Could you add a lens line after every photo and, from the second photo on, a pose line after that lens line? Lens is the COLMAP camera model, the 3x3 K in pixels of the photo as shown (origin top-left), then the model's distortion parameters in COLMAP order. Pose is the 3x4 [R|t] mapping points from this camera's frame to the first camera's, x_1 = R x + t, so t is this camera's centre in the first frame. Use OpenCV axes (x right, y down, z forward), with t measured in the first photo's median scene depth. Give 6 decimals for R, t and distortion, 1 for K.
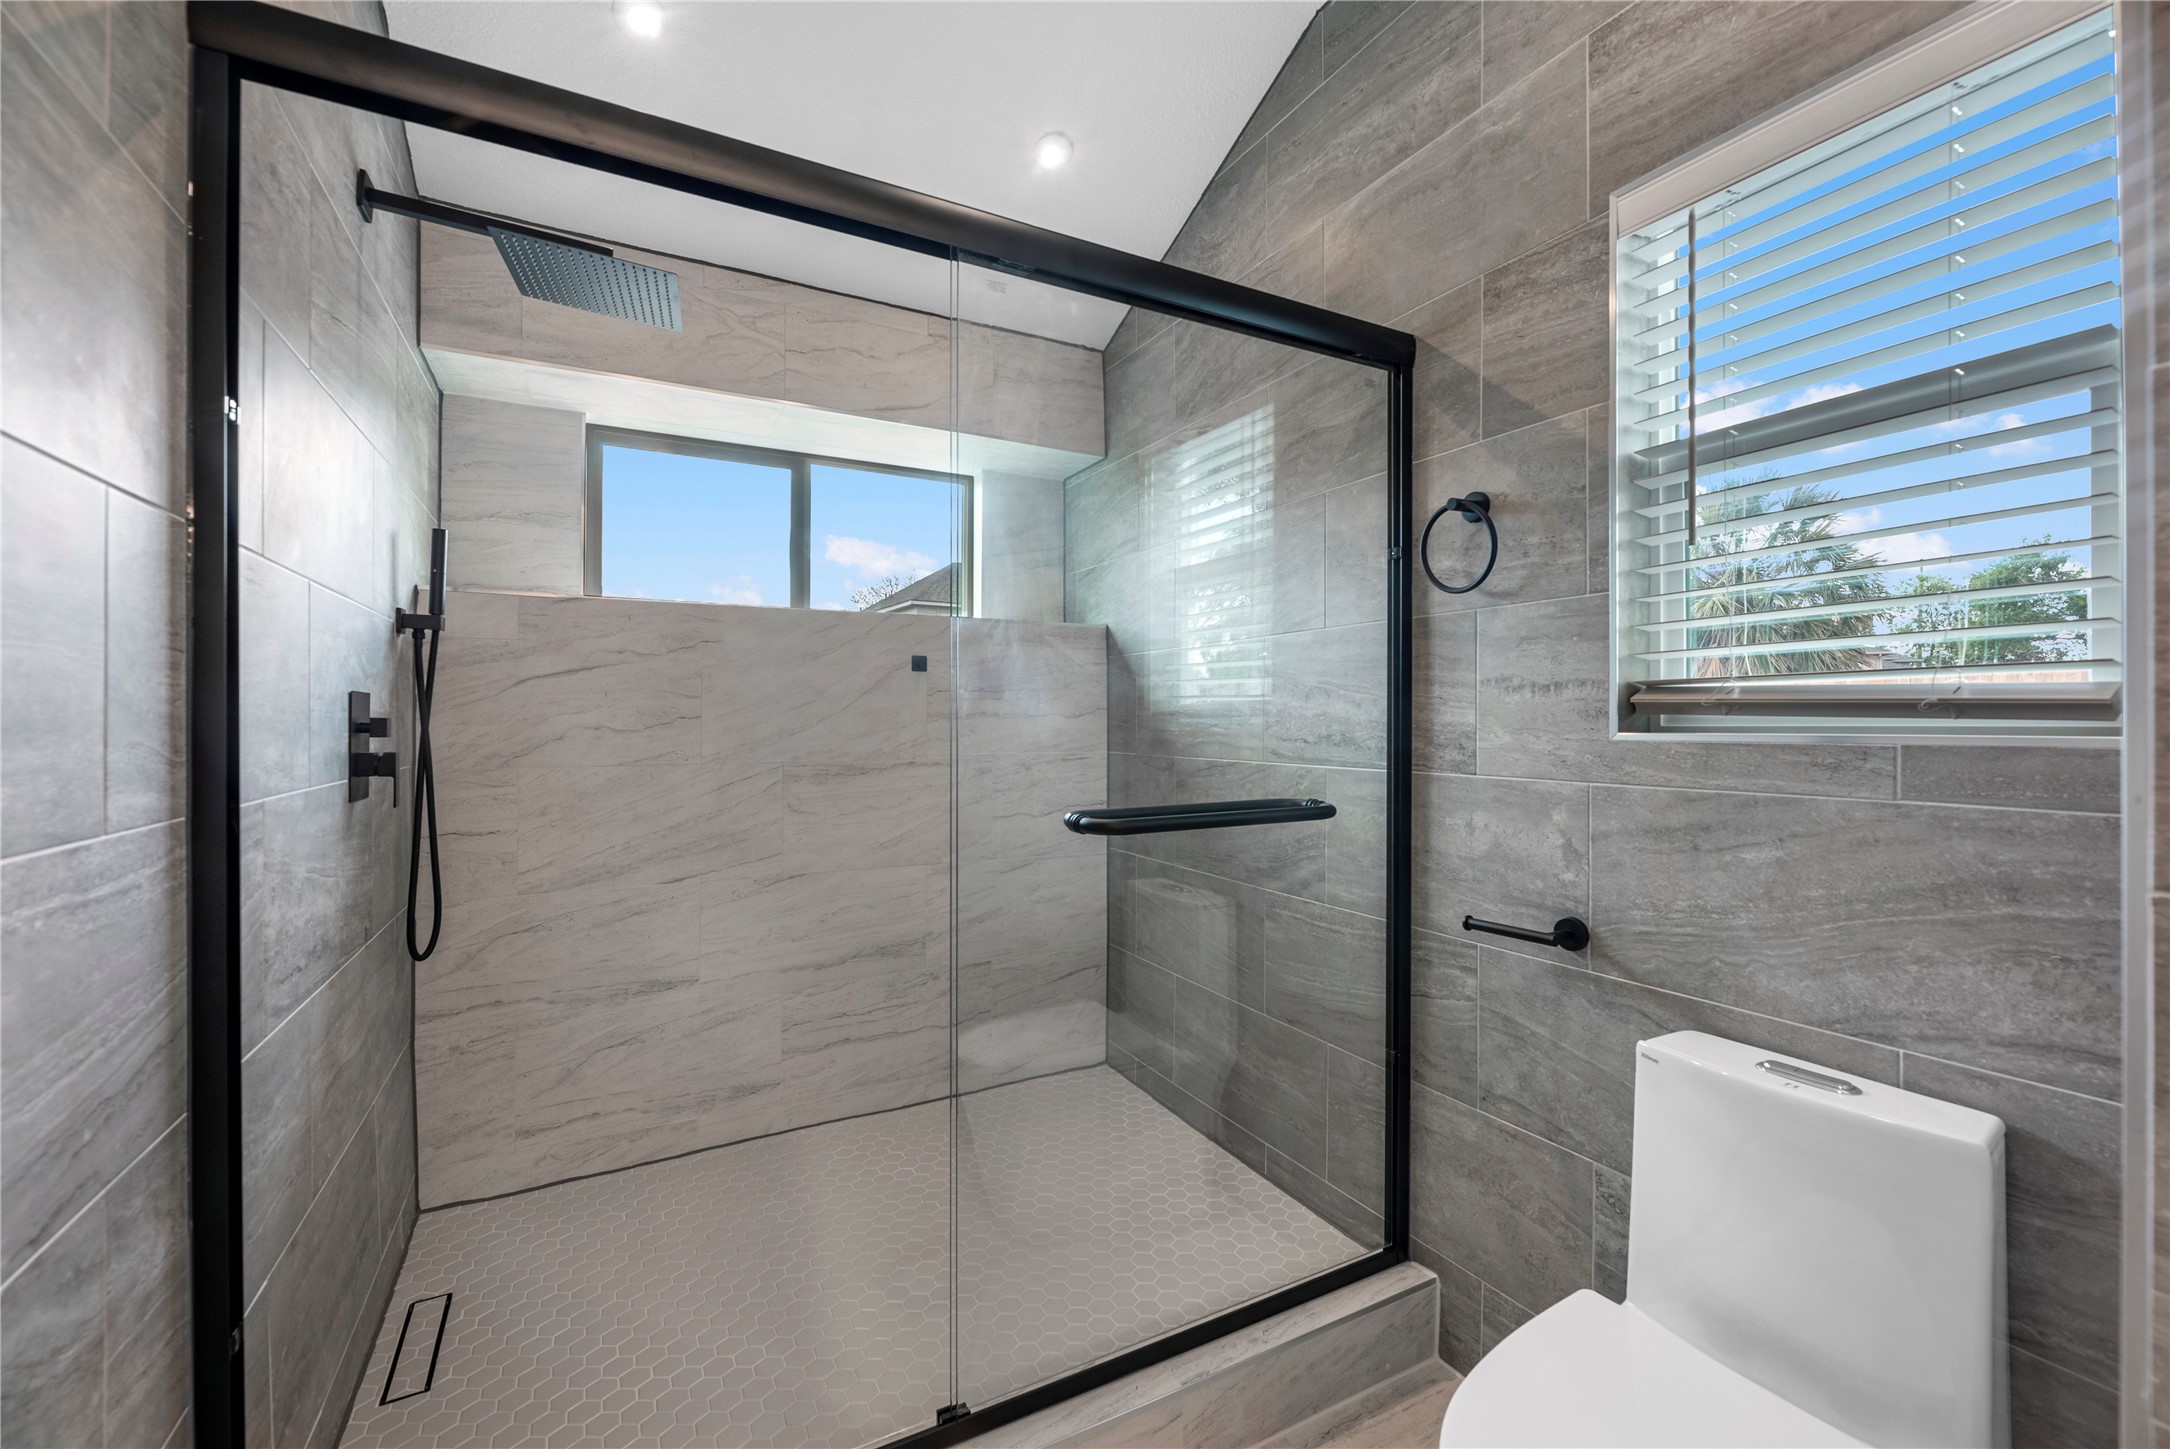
lens RADIAL K [[865.2, 0, 1077.5], [0, 865.2, 726.1], [0, 0, 1]] dist [-0.005669, 0.001225]
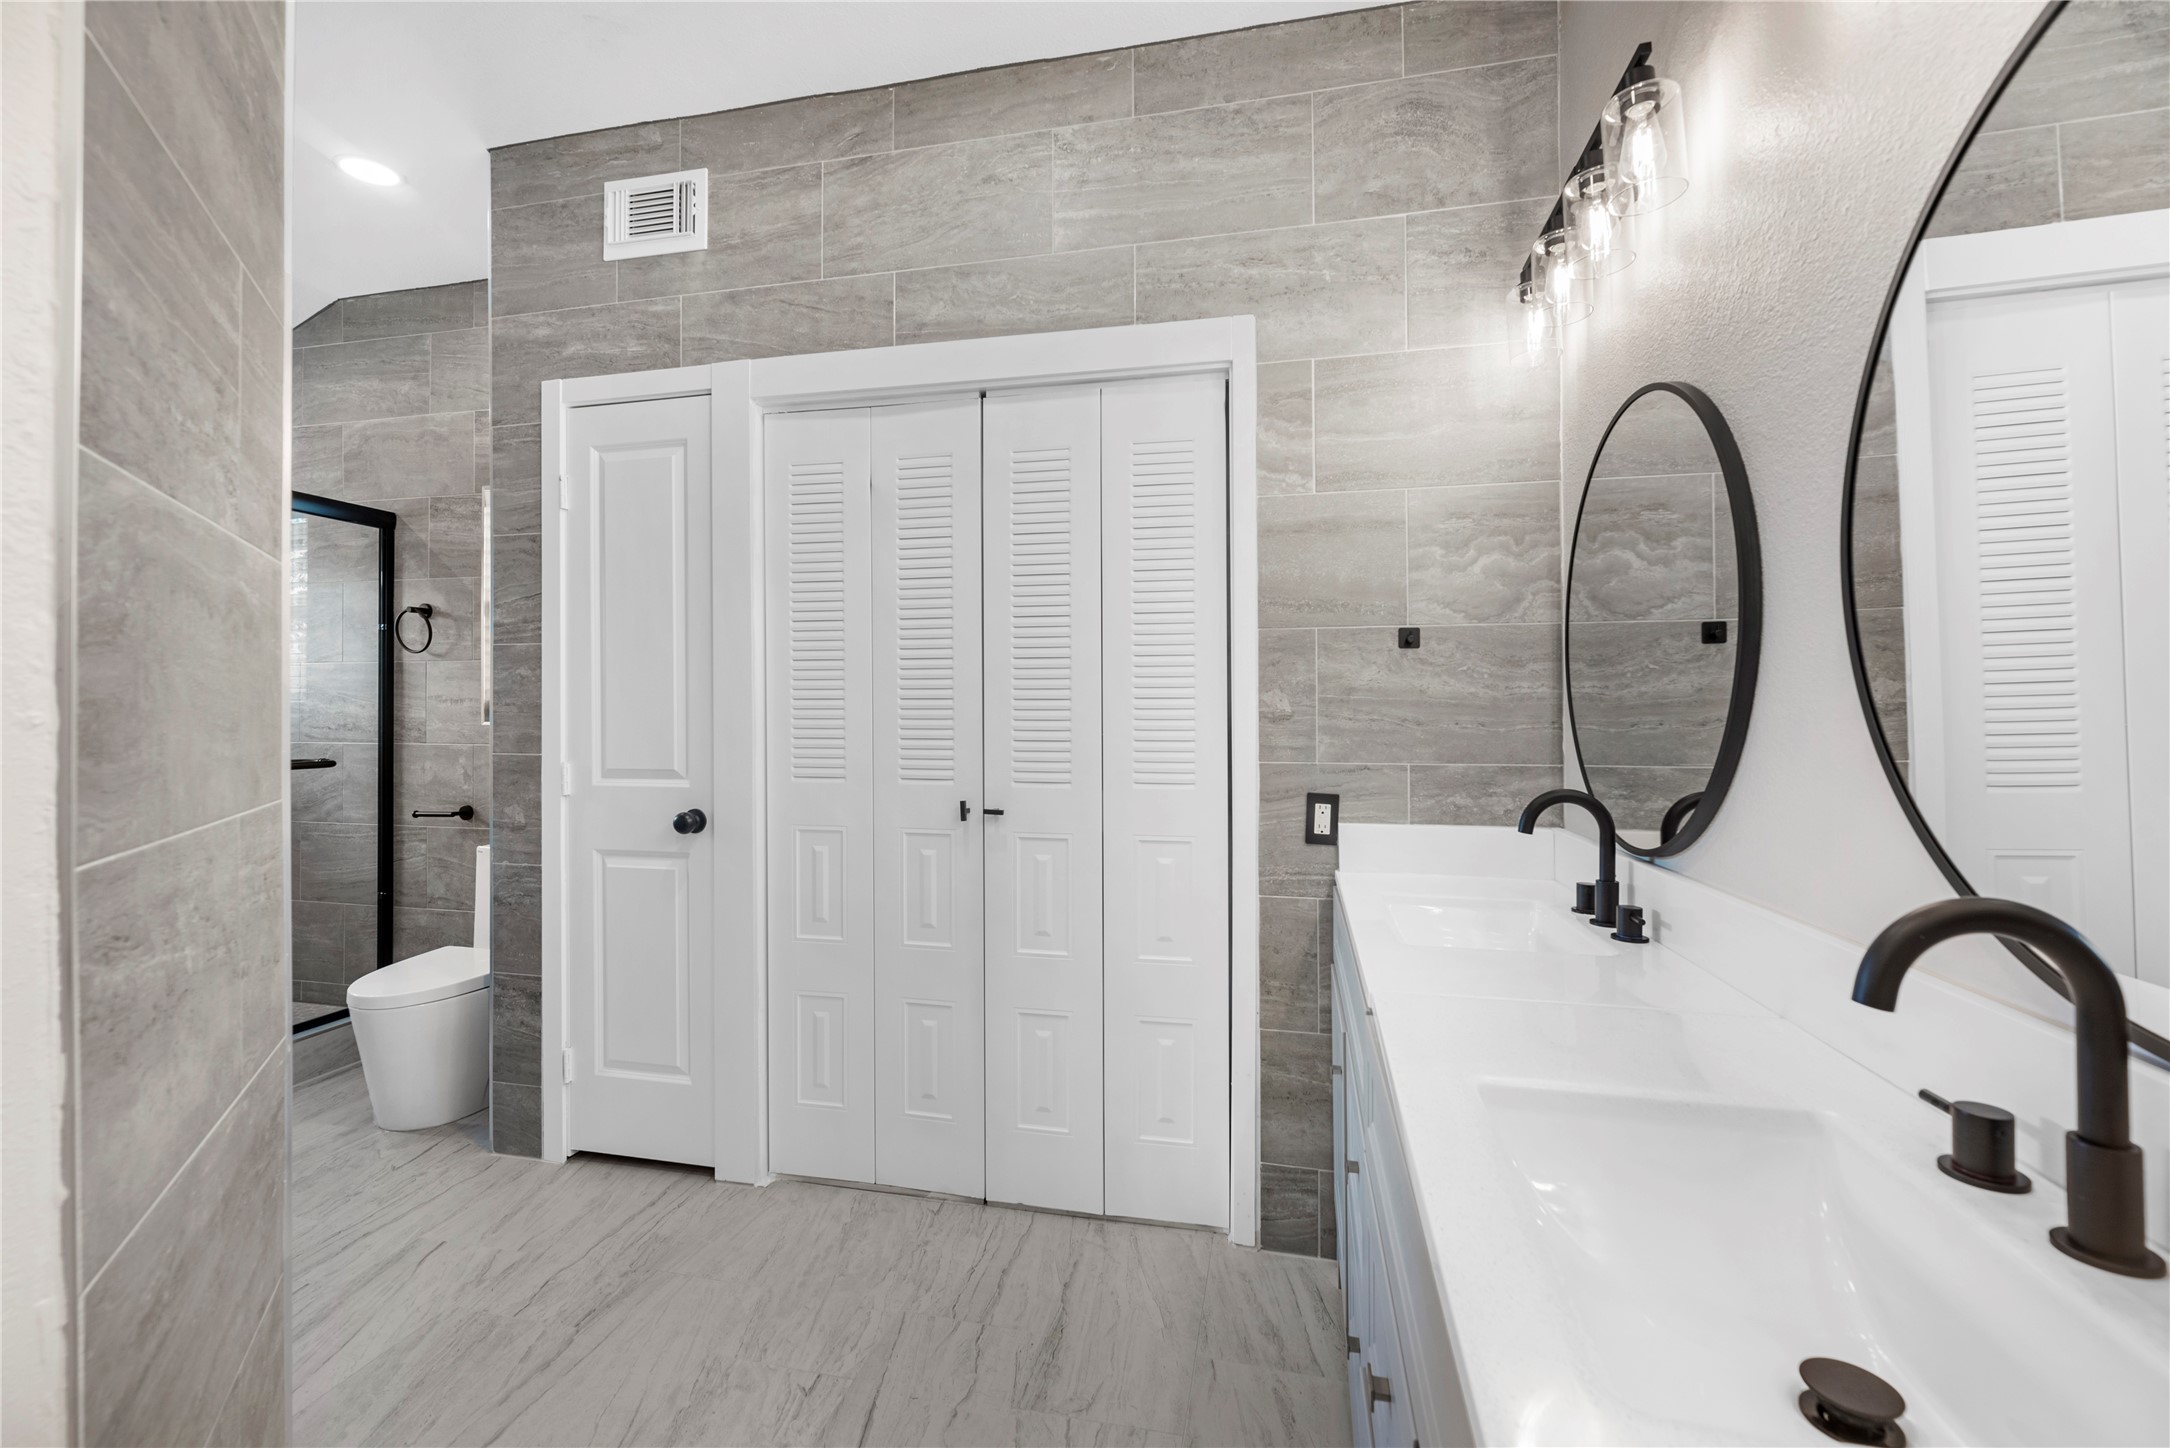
lens RADIAL K [[865.2, 0, 1067.2], [0, 865.2, 709.0], [0, 0, 1]] dist [-0.005669, 0.001225]
pose [[0.641588, 0.001115, 0.767049, -0.122046], [0.003477, 0.999984, -0.004363, -0.008997], [-0.767042, 0.005466, 0.641574, -1.415348]]
